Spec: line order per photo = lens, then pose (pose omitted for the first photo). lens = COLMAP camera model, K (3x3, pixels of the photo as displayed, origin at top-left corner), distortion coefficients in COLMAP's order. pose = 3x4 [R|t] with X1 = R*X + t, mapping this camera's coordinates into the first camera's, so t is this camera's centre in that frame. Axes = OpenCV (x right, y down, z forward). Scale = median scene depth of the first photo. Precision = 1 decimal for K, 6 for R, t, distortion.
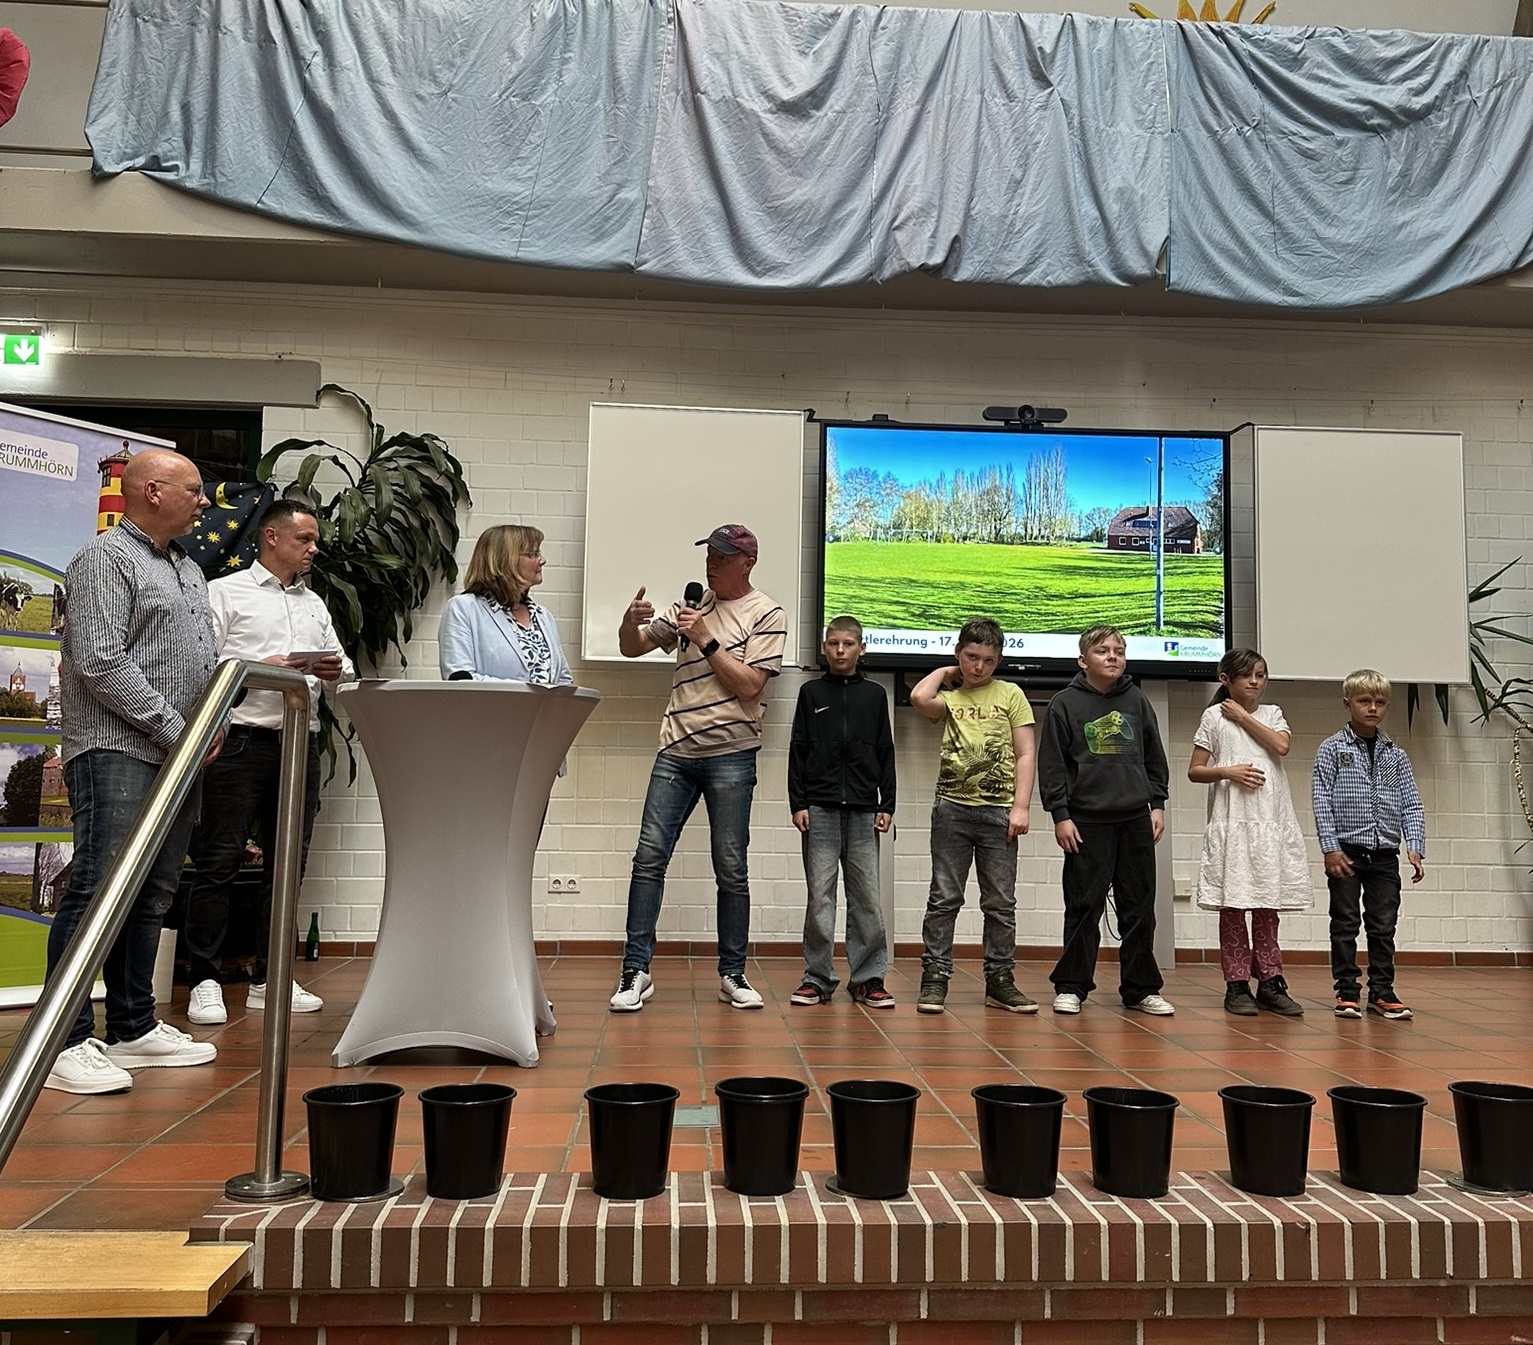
lens RADIAL K [[1419.8, 0, 762.5], [0, 1419.8, 651.1], [0, 0, 1]] dist [0.008882, 0.000000]
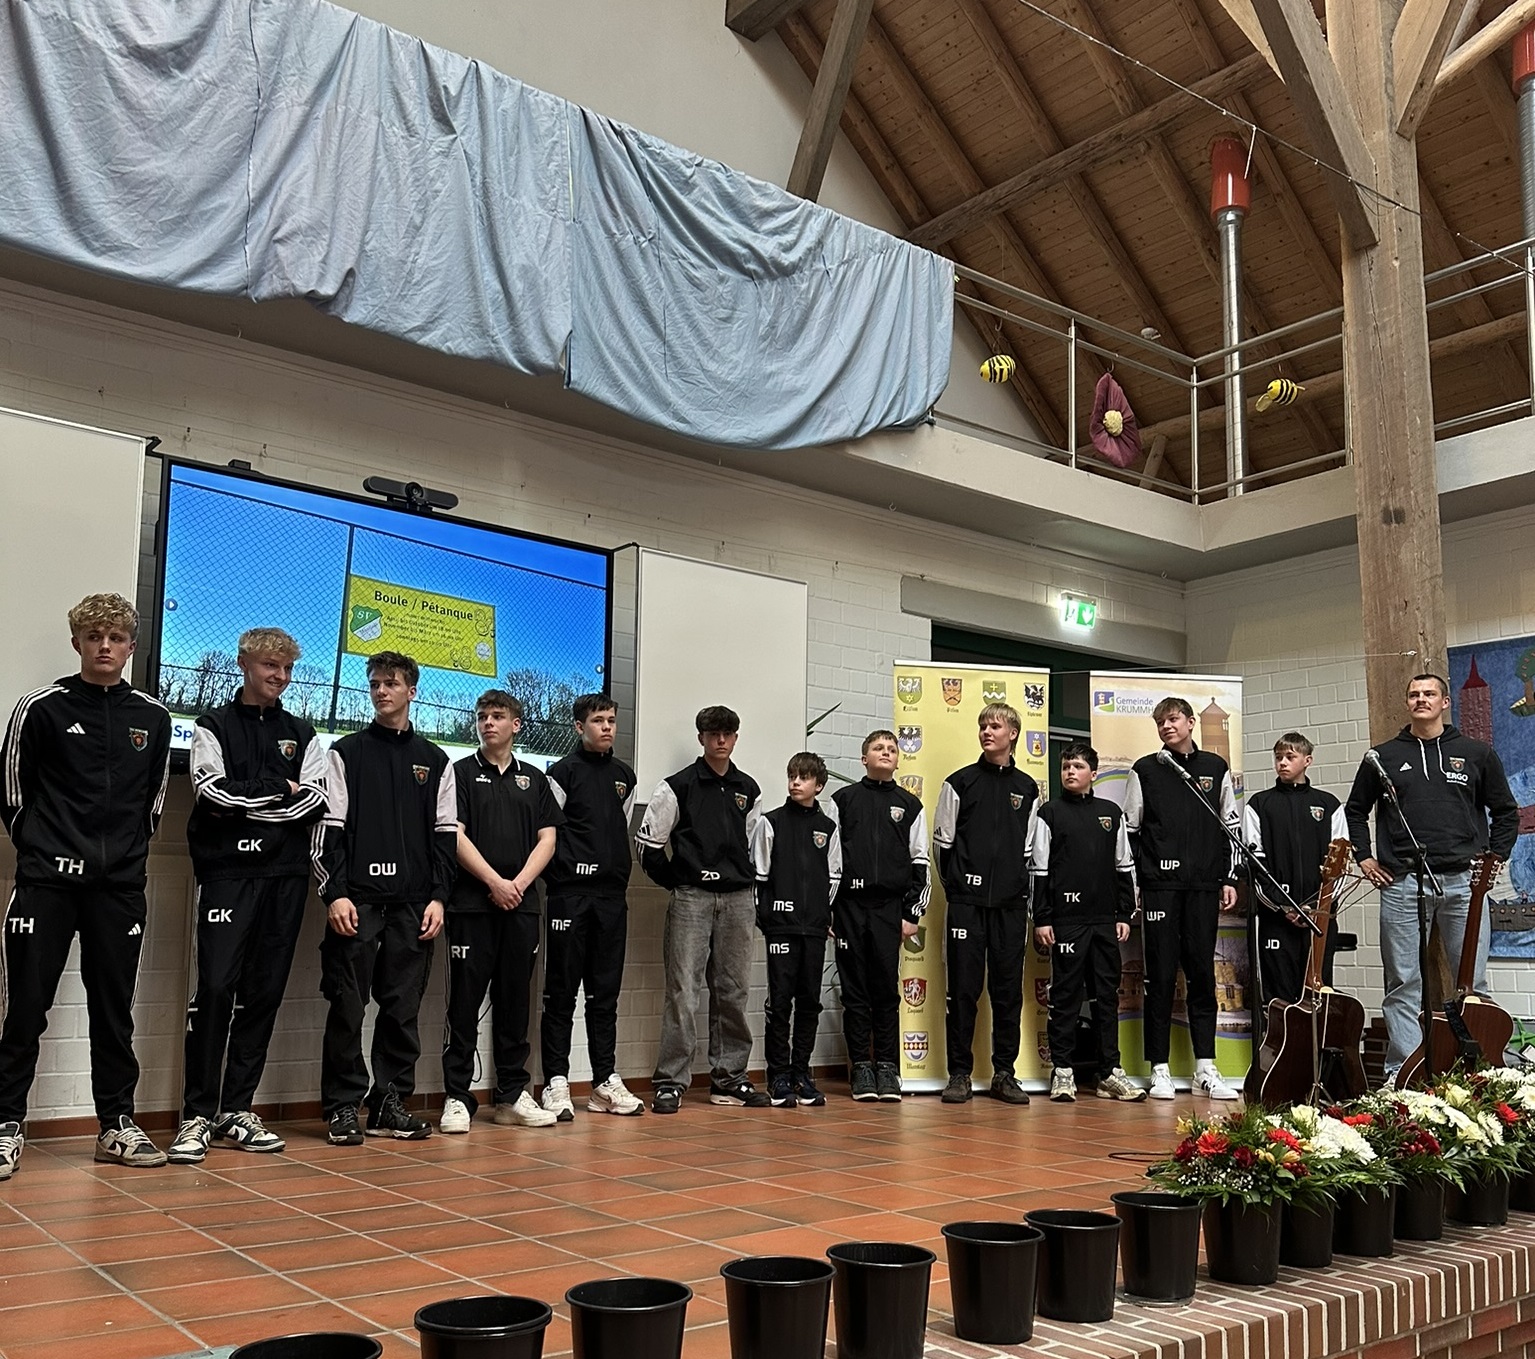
lens RADIAL K [[1421.7, 0, 764.2], [0, 1421.7, 806.1], [0, 0, 1]] dist [0.008882, 0.000000]
pose [[0.828904, 0.044638, 0.557607, -0.118591], [-0.049332, 0.998760, -0.006620, 0.022669], [-0.557212, -0.022020, 0.830078, 0.140550]]
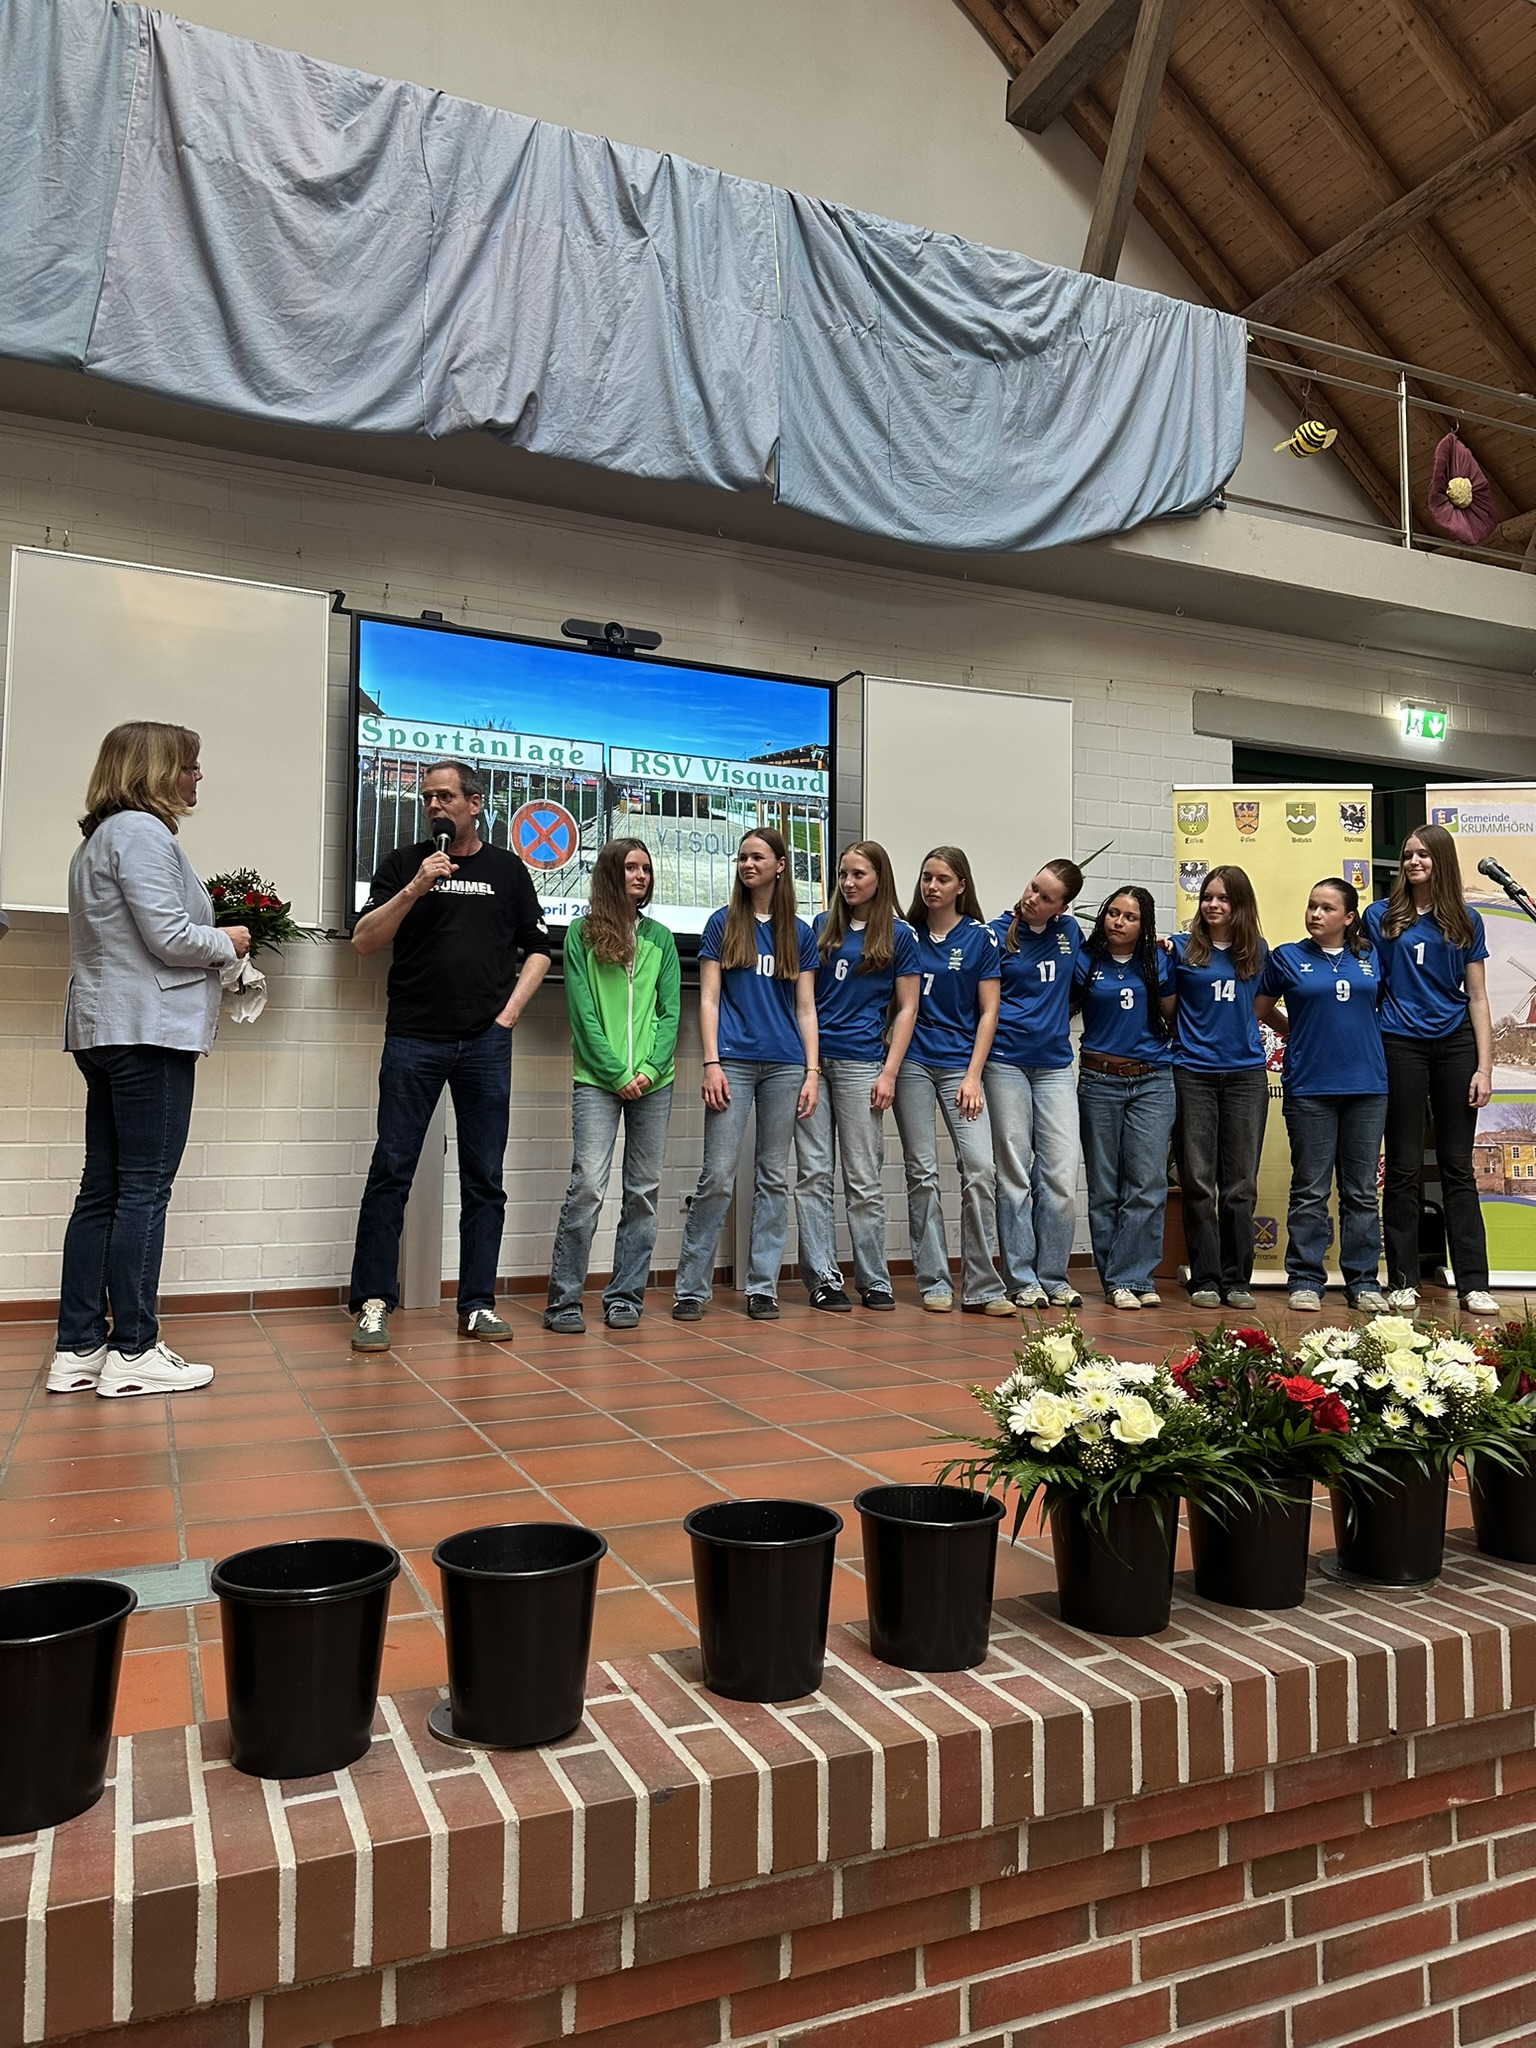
lens RADIAL K [[1438.0, 0, 766.7], [0, 1438.0, 1021.1], [0, 0, 1]] dist [0.017698, -0.023648]
pose [[0.940773, 0.009824, 0.338895, -0.009573], [-0.018679, 0.999564, 0.022877, 0.037358], [-0.338523, -0.027853, 0.940546, 0.182489]]
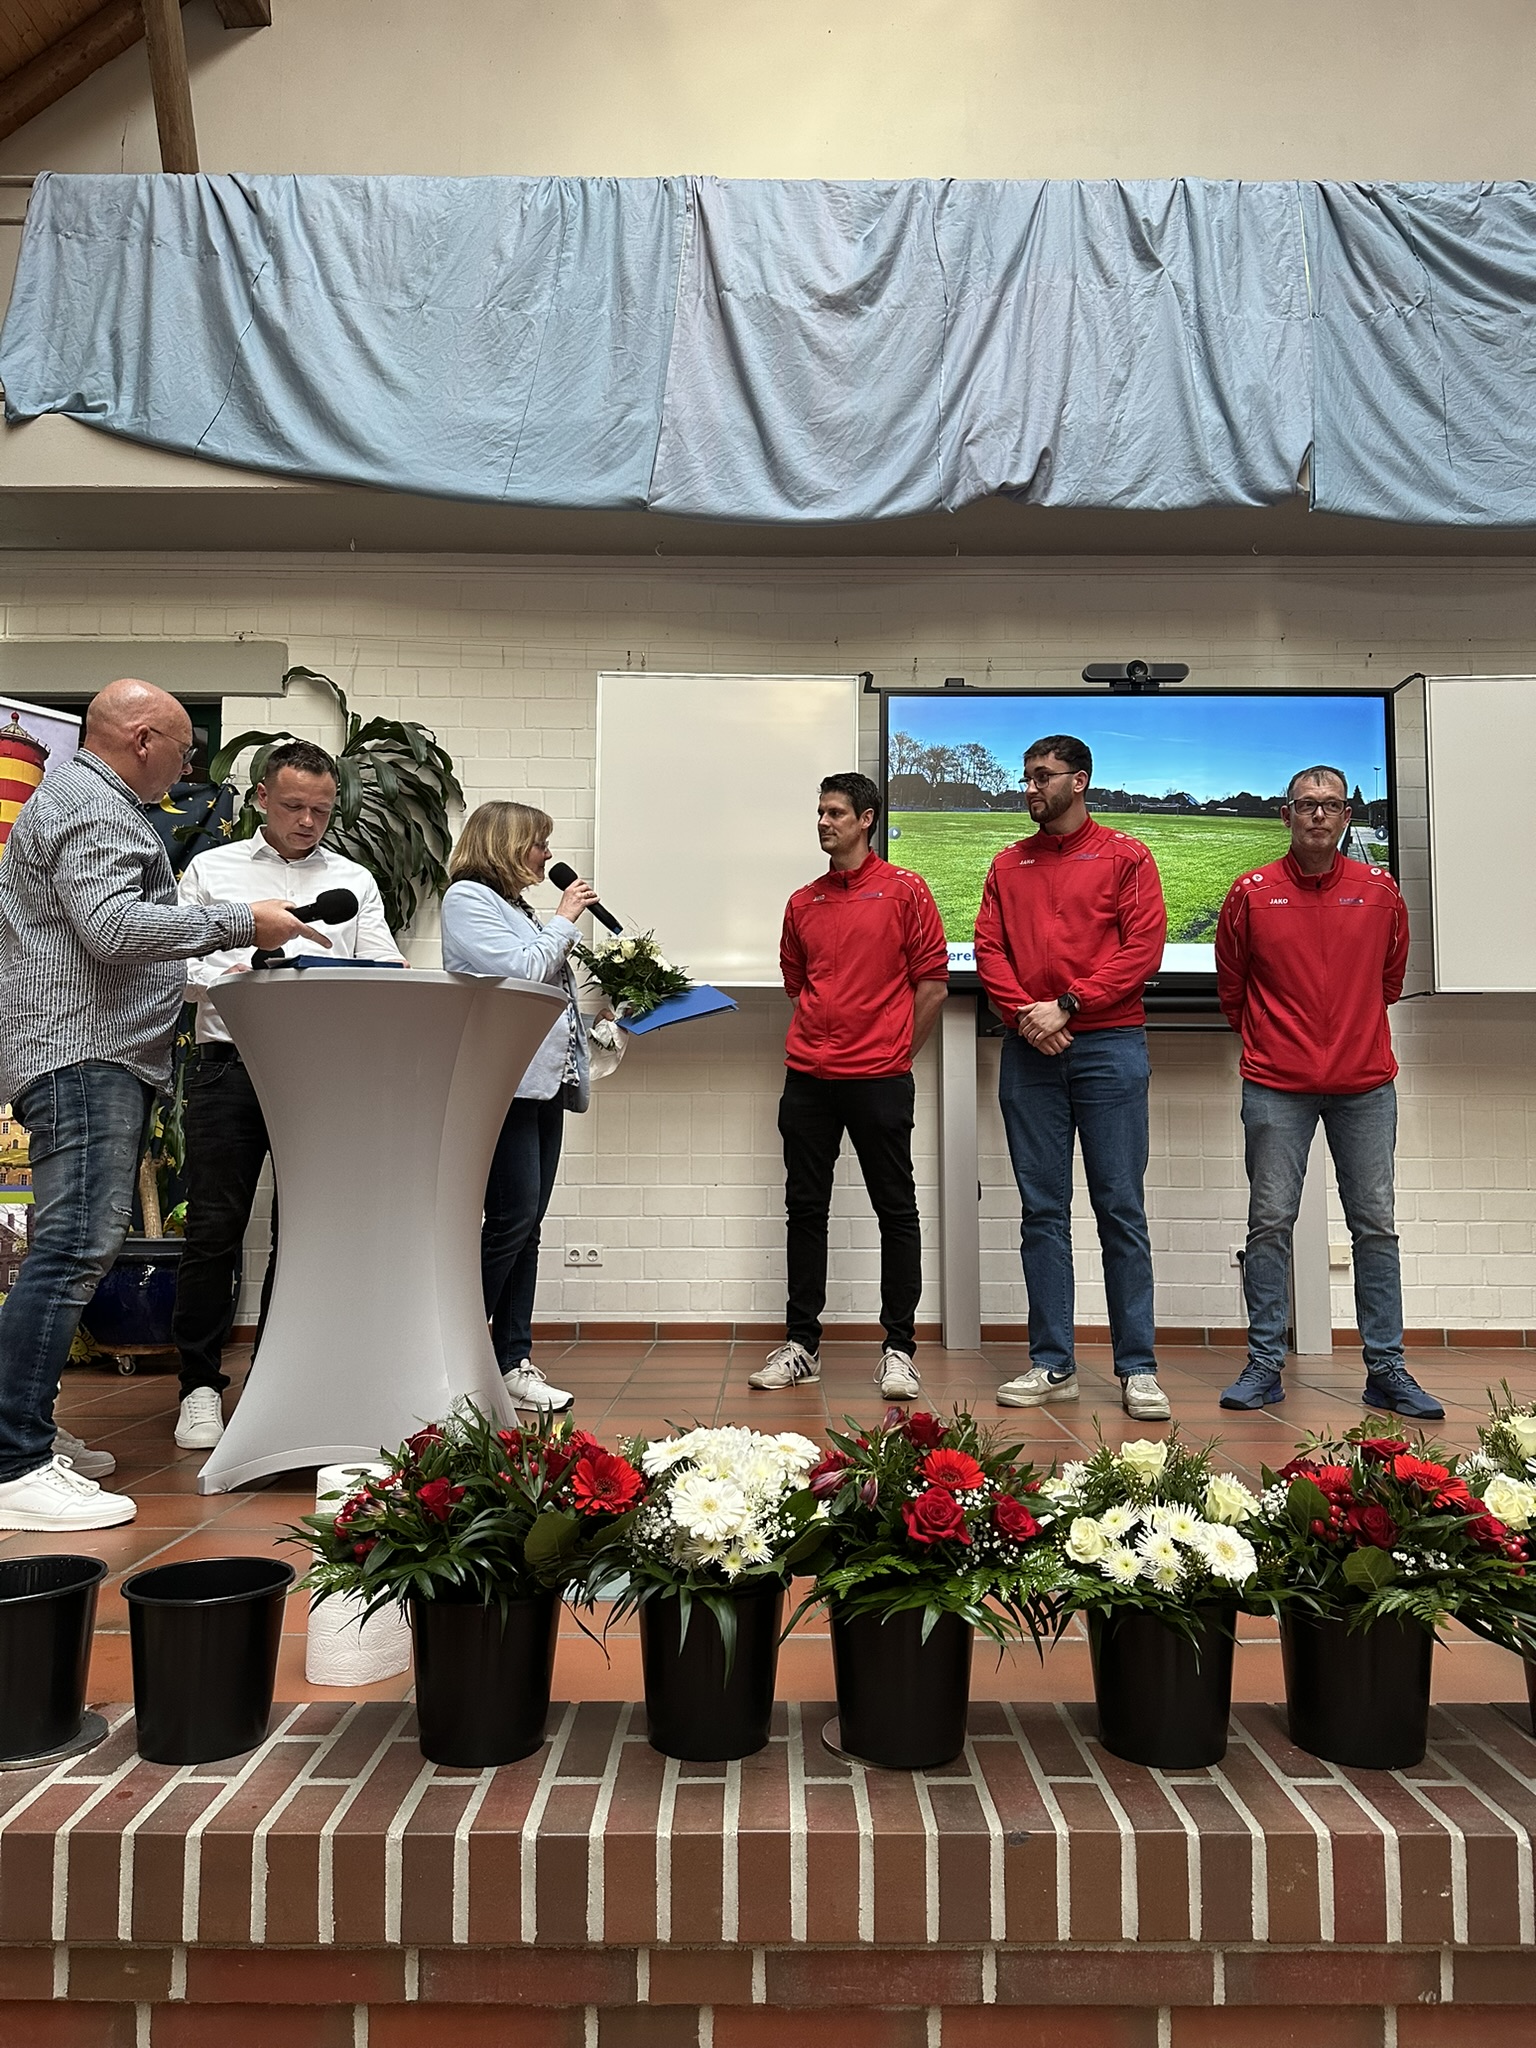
lens RADIAL K [[1438.0, 0, 772.8], [0, 1438.0, 1041.7], [0, 0, 1]] dist [0.017698, -0.023648]
pose [[0.997914, -0.017547, -0.062132, 0.027061], [0.017864, 0.999830, 0.004549, 0.036446], [0.062041, -0.005649, 0.998058, 0.168914]]
